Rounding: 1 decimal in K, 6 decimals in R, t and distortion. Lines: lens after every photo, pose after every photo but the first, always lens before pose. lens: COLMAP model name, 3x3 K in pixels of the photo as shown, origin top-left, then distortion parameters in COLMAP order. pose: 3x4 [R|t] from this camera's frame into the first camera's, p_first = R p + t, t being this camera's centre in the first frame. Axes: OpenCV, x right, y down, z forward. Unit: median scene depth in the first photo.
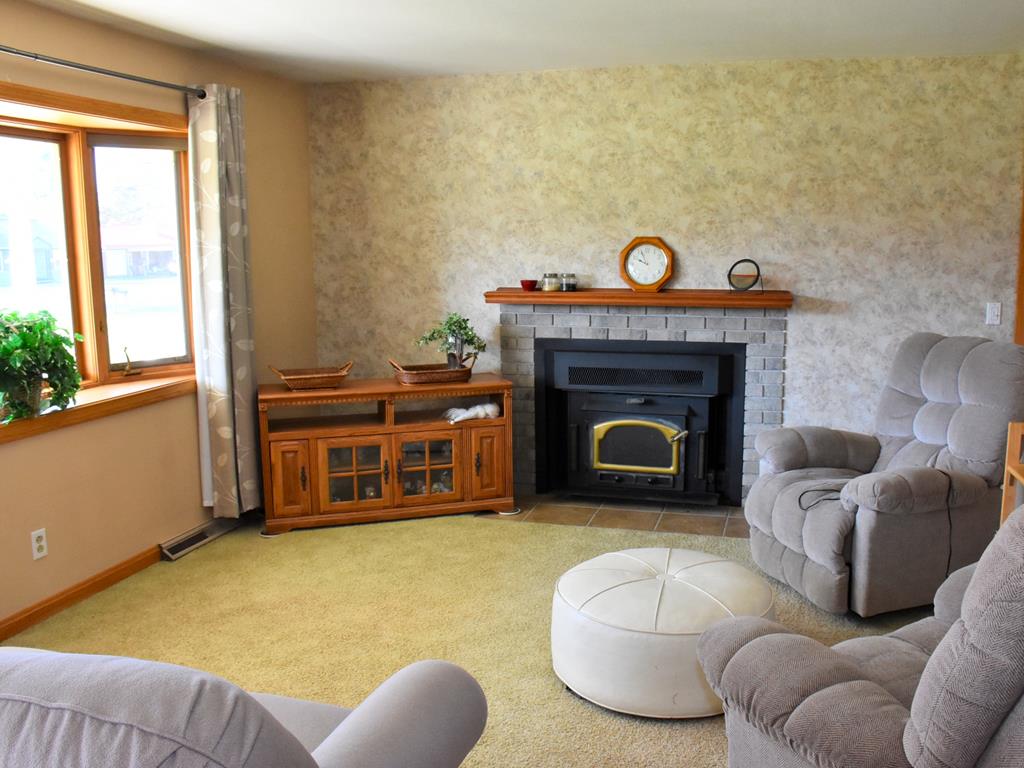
lens RADIAL K [[868.8, 0, 520.6], [0, 868.8, 376.9], [0, 0, 1]] dist [-0.149164, 0.100613]
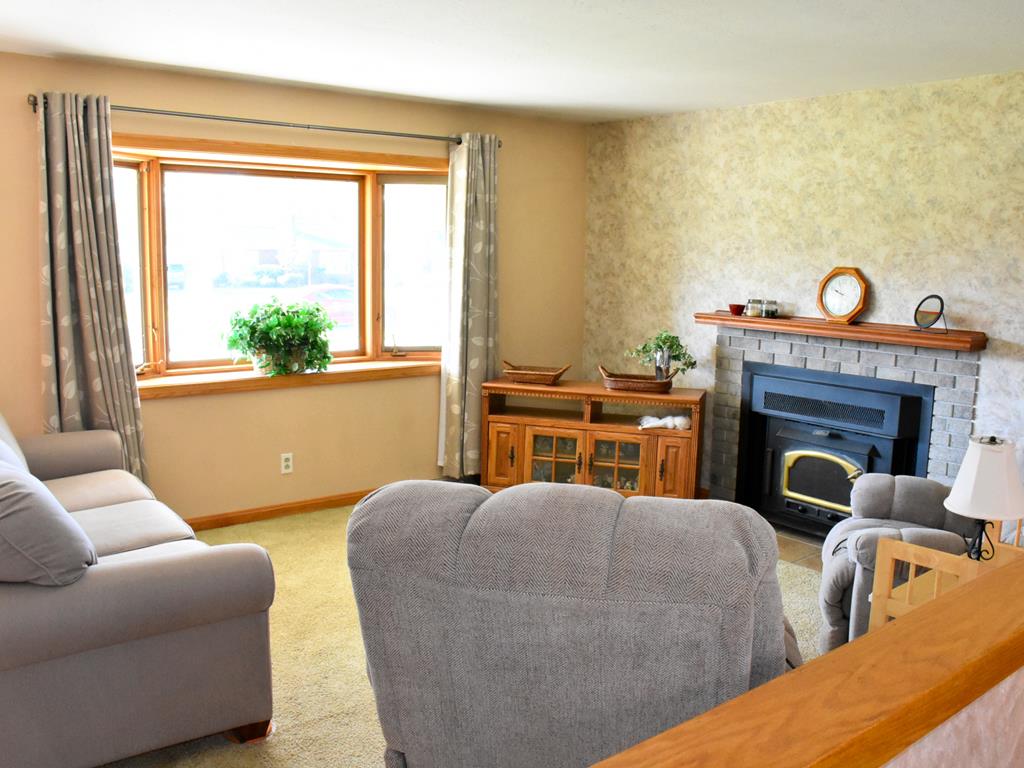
lens RADIAL K [[868.8, 0, 535.9], [0, 868.8, 377.5], [0, 0, 1]] dist [-0.149164, 0.100613]
pose [[0.815639, 0.103621, -0.569207, 0.430255], [-0.114010, 0.993326, 0.017460, -0.015389], [0.567217, 0.050654, 0.822009, 0.015213]]
